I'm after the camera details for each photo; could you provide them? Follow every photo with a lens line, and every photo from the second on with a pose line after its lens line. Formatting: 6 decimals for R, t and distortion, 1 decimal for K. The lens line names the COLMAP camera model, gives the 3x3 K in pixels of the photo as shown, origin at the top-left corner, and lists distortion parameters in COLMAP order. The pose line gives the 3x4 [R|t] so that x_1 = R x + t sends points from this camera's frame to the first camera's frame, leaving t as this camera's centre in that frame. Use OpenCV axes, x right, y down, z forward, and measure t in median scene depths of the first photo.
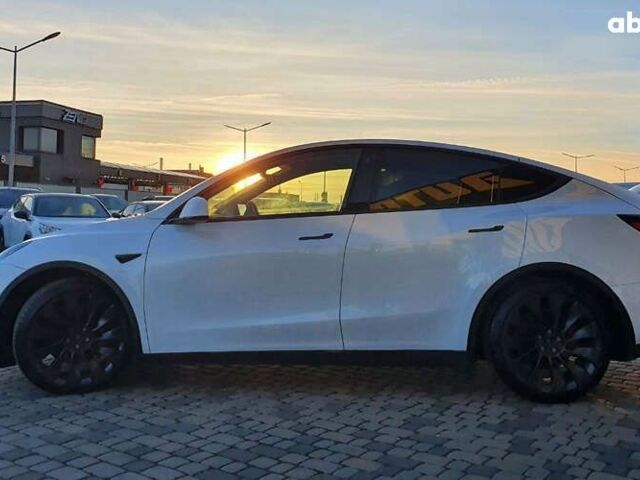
lens RADIAL K [[790.5, 0, 320.0], [0, 790.5, 240.0], [0, 0, 1]] dist [0.000594, -0.349325]
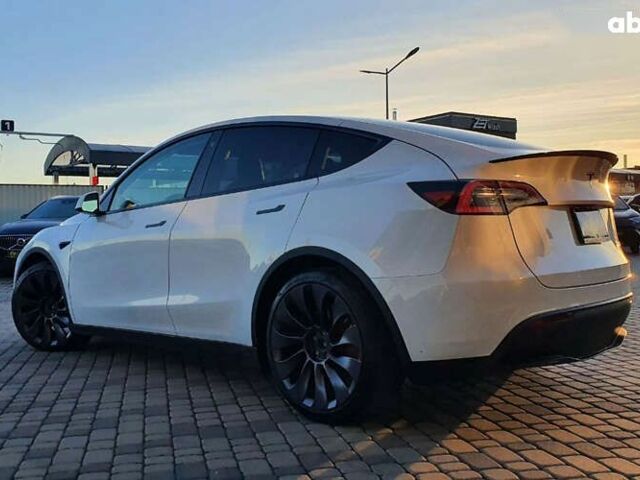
lens RADIAL K [[751.8, 0, 320.0], [0, 751.8, 240.0], [0, 0, 1]] dist [0.002076, 0.006192]
pose [[0.681003, -0.012253, -0.732178, 0.838568], [0.006206, 0.999921, -0.010962, 0.028542], [0.732254, 0.002922, 0.681025, 0.460466]]
